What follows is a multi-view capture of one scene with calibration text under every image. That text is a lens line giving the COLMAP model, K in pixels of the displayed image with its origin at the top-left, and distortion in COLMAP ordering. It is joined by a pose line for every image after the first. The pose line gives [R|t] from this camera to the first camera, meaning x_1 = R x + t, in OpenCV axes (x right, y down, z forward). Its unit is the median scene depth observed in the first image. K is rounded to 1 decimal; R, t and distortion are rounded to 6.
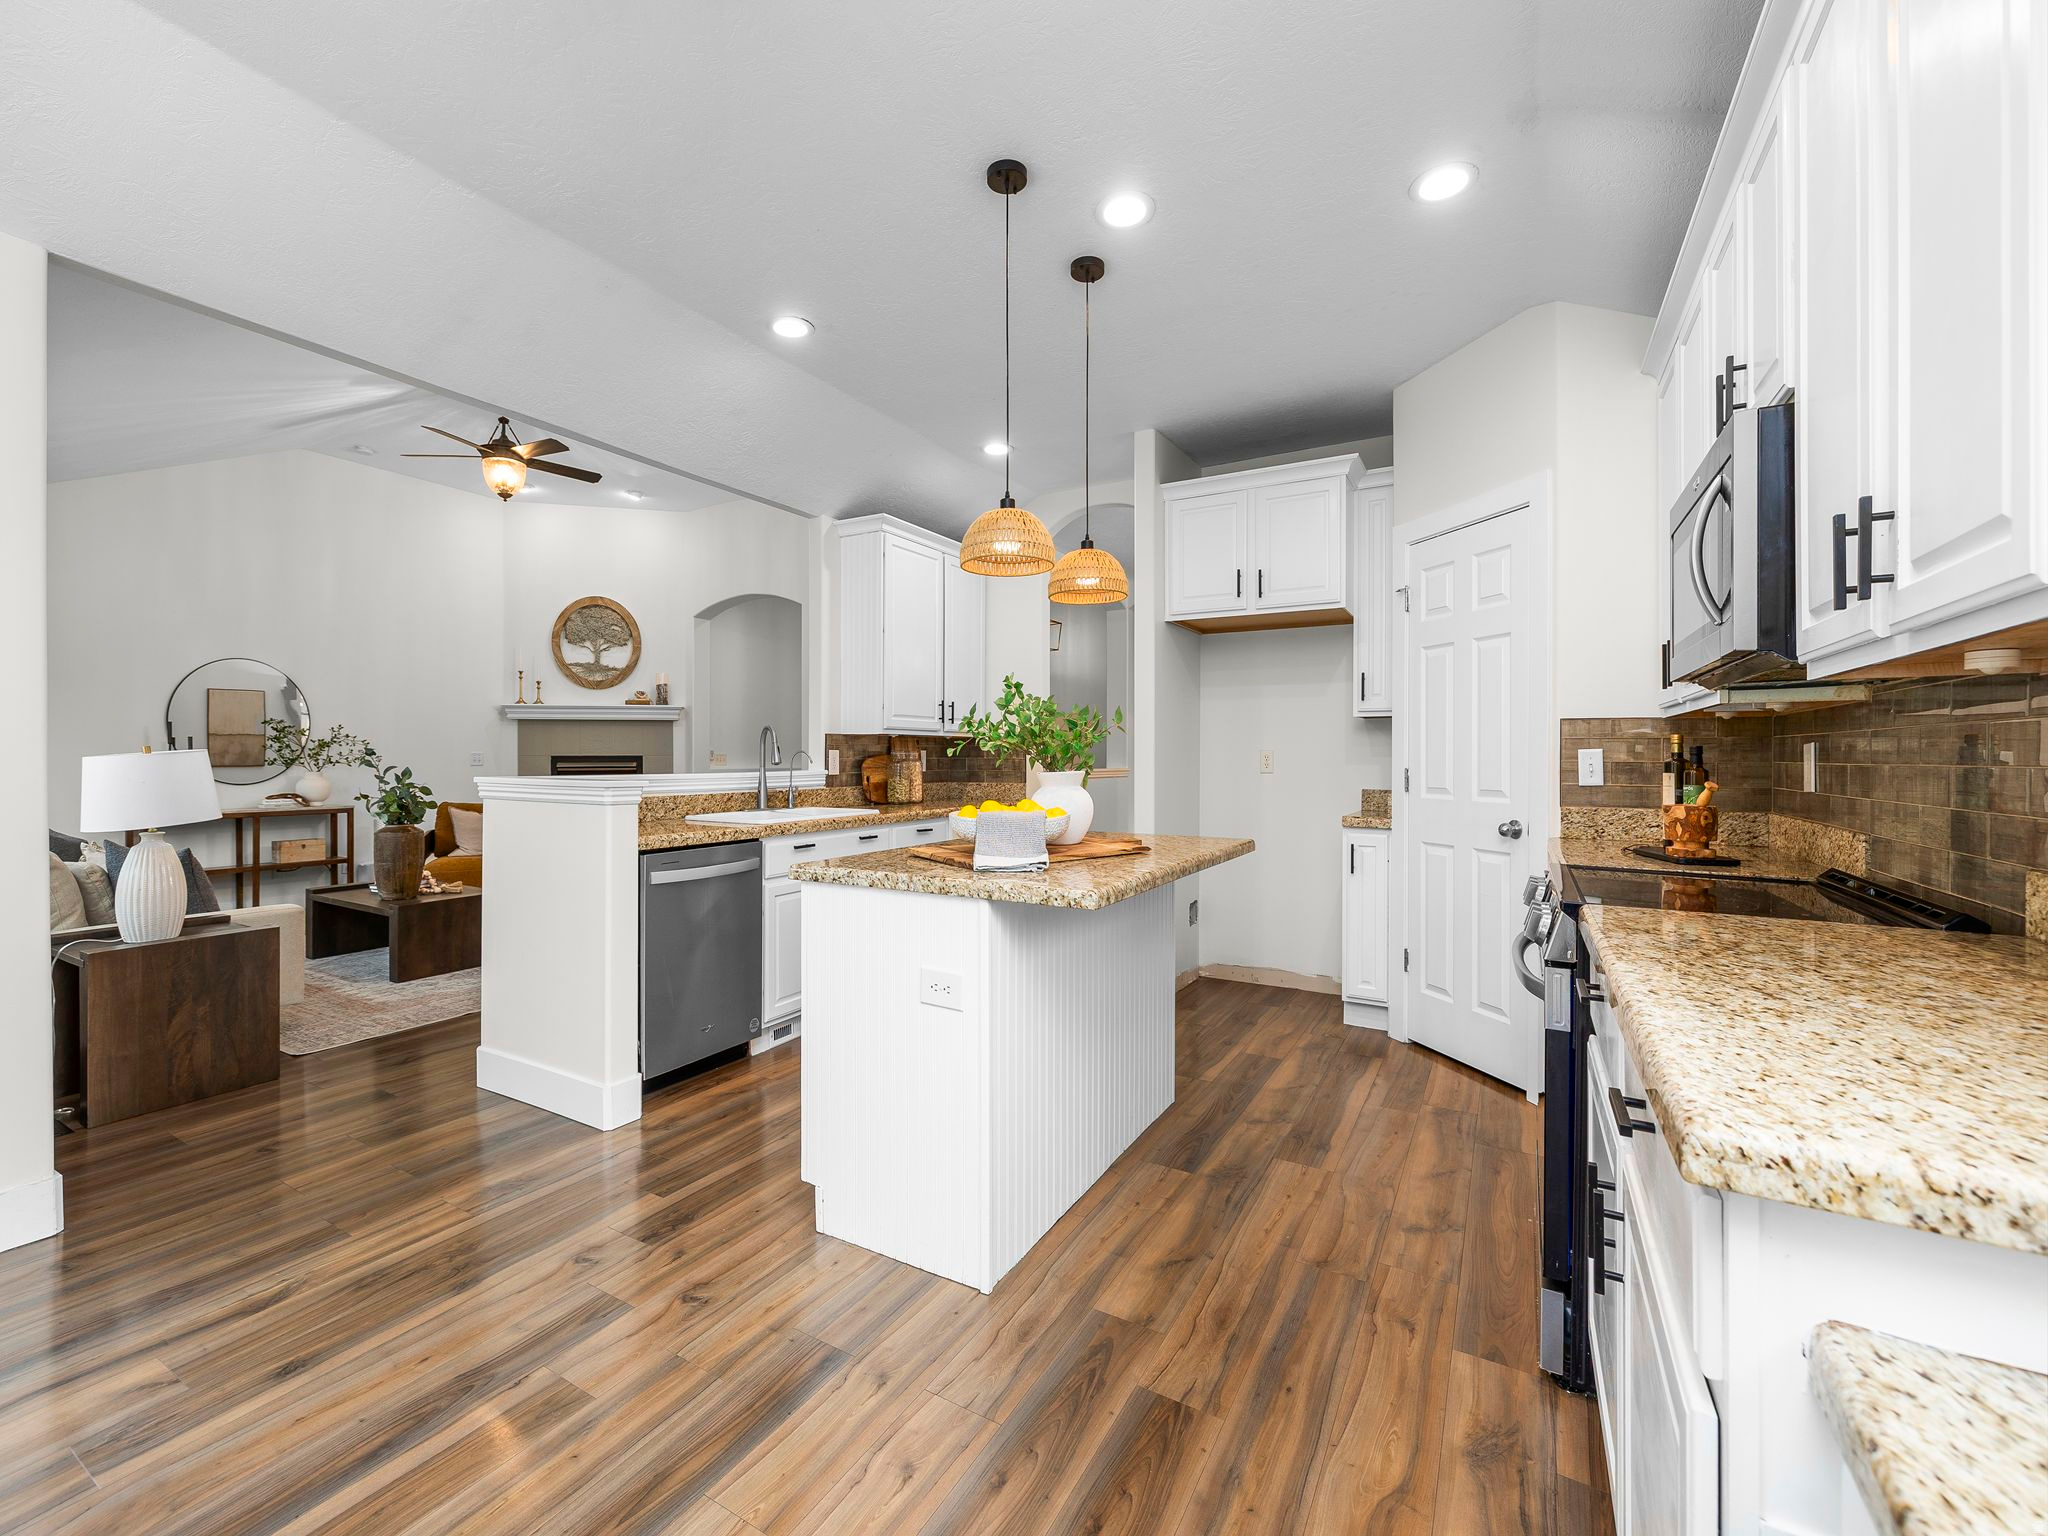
lens RADIAL K [[862.3, 0, 1018.9], [0, 862.3, 756.6], [0, 0, 1]] dist [-0.002003, -0.000487]
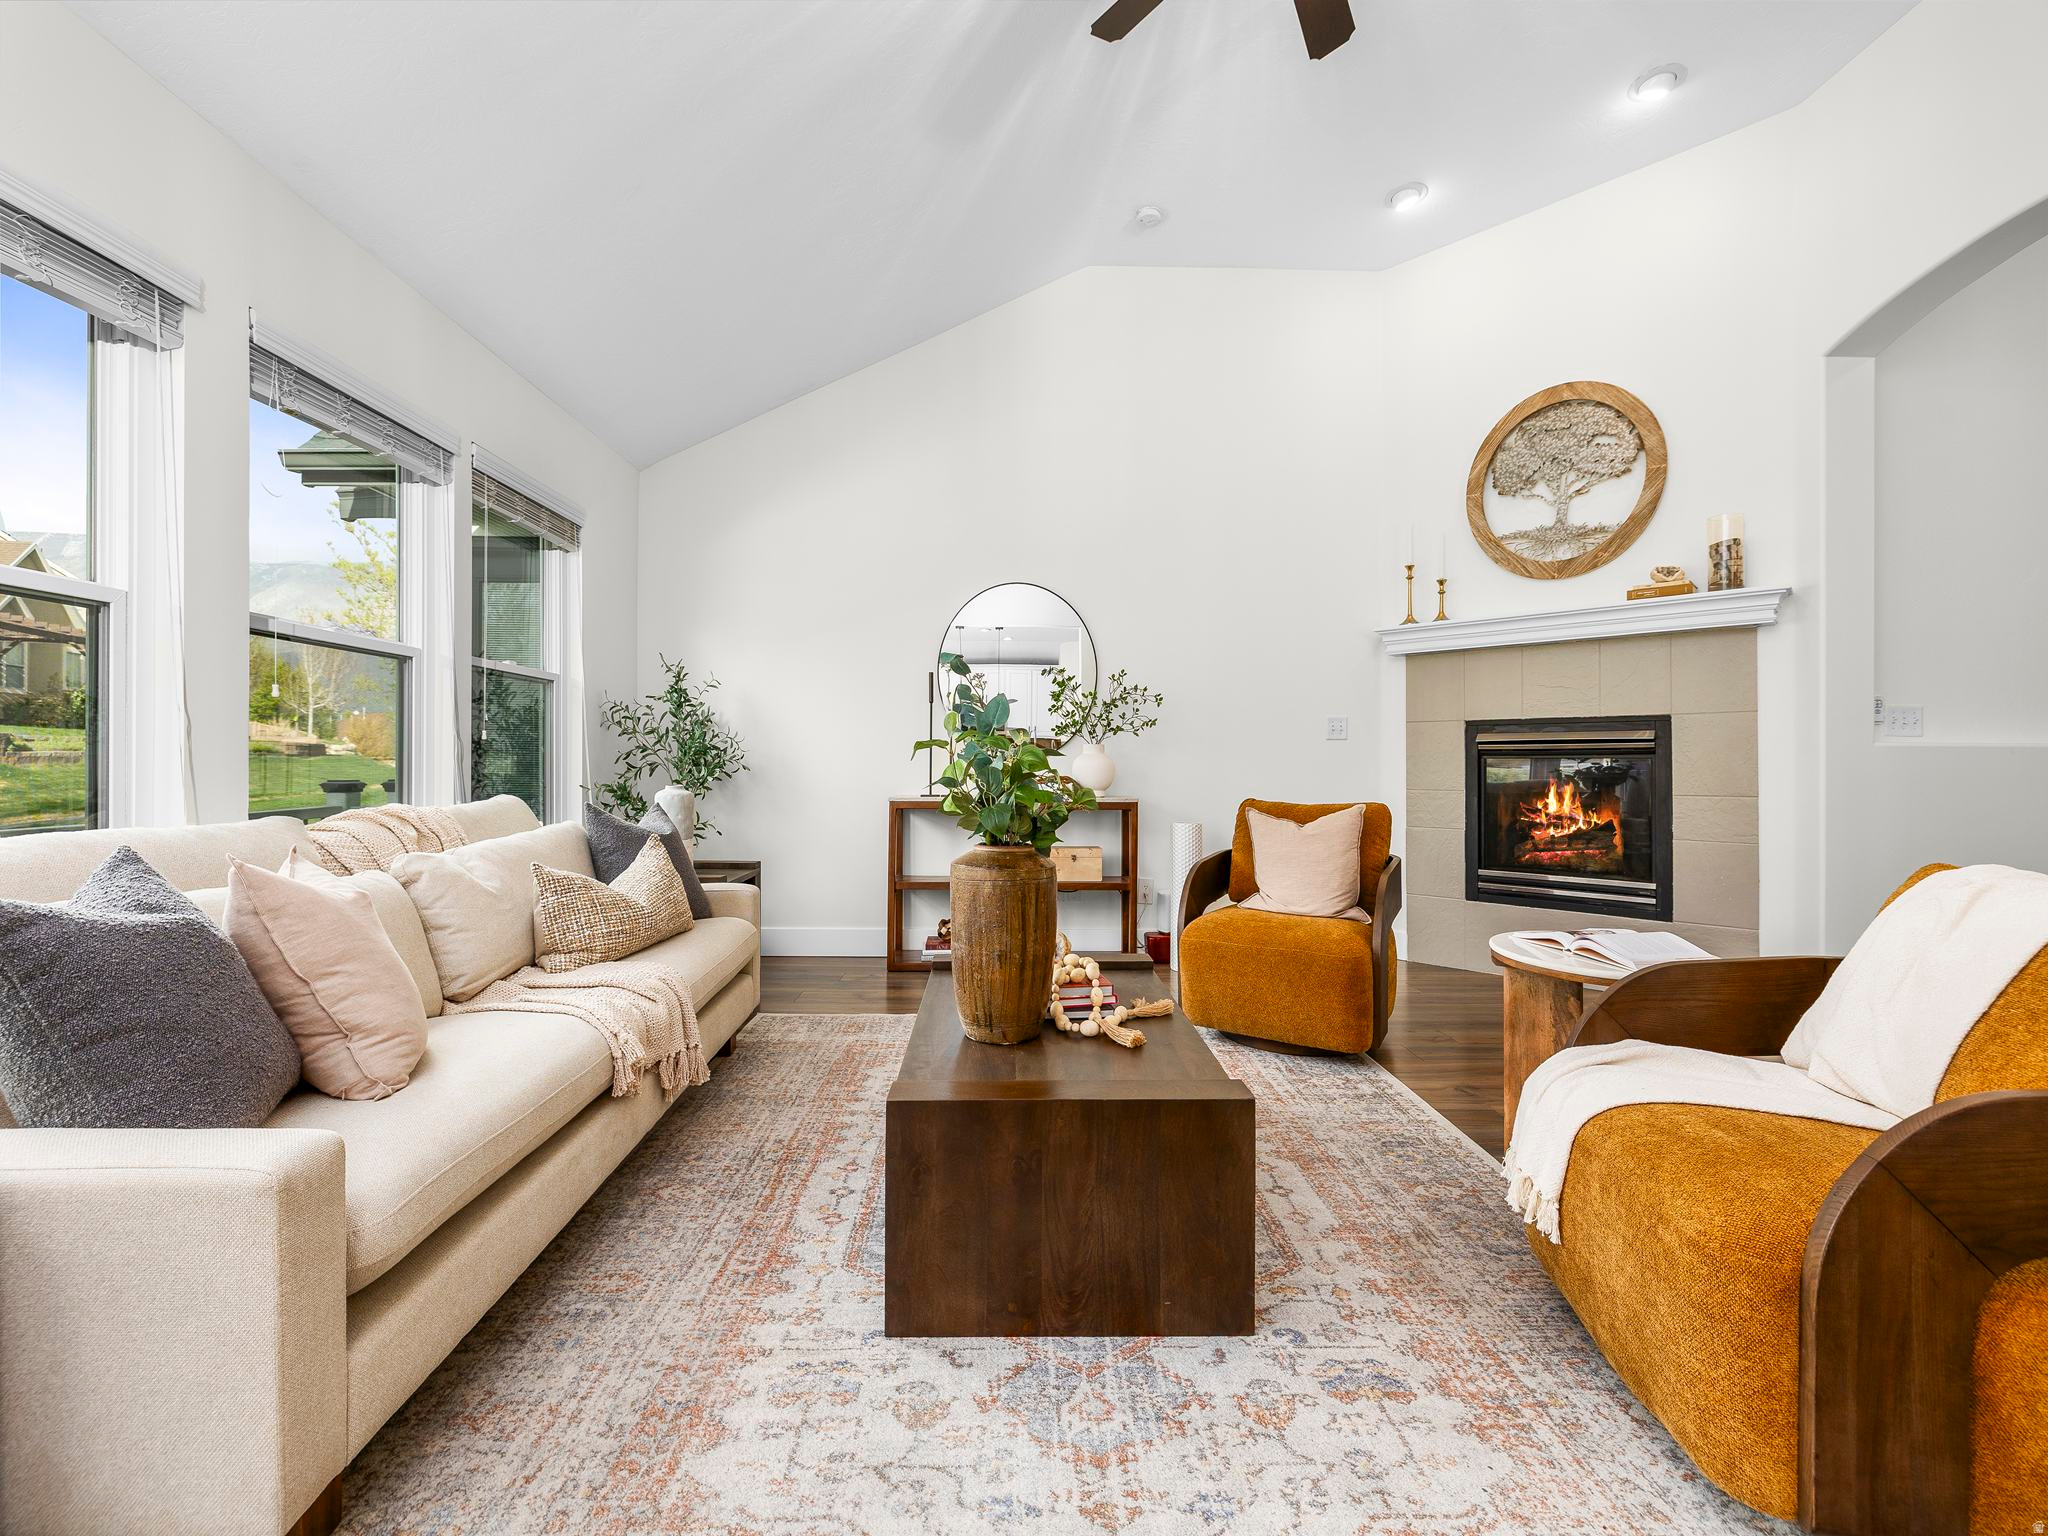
lens RADIAL K [[862.3, 0, 992.4], [0, 862.3, 762.9], [0, 0, 1]] dist [-0.002003, -0.000487]
pose [[0.496407, 0.003016, -0.868085, -0.522322], [0.001384, 0.999990, 0.004265, 0.051378], [0.868089, -0.003318, 0.496397, 1.105849]]
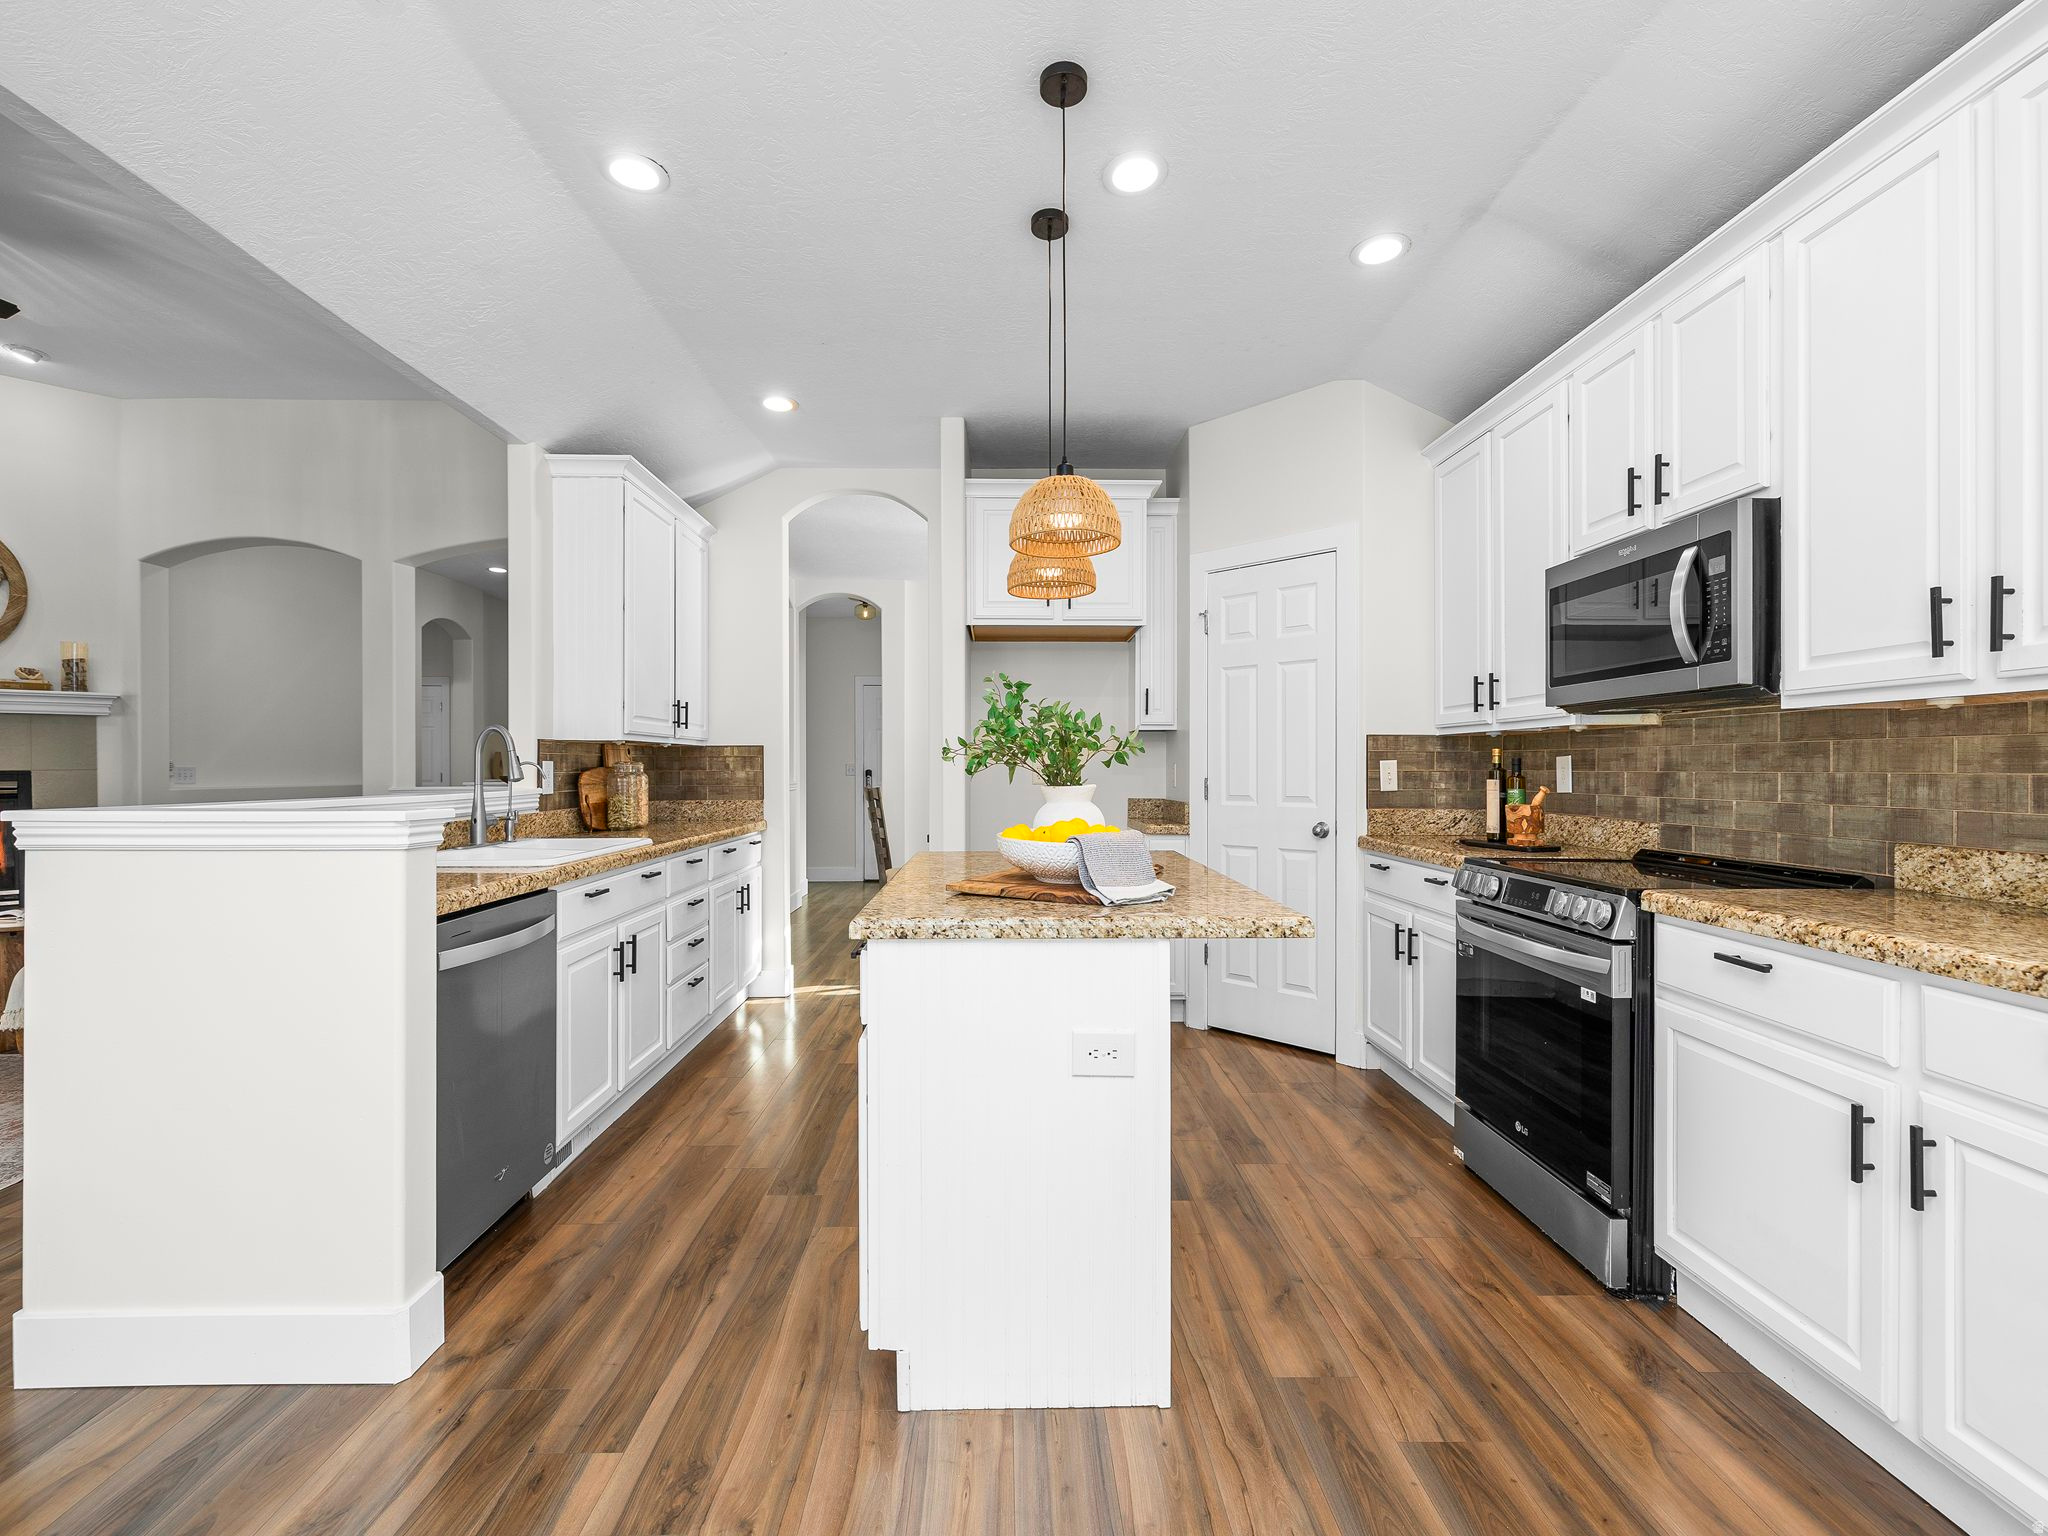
lens RADIAL K [[862.3, 0, 1015.8], [0, 862.3, 770.1], [0, 0, 1]] dist [-0.002003, -0.000487]
pose [[0.856115, -0.004650, 0.516765, -0.332349], [0.003434, 0.999989, 0.003309, -0.000819], [-0.516774, -0.001059, 0.856121, 0.199406]]
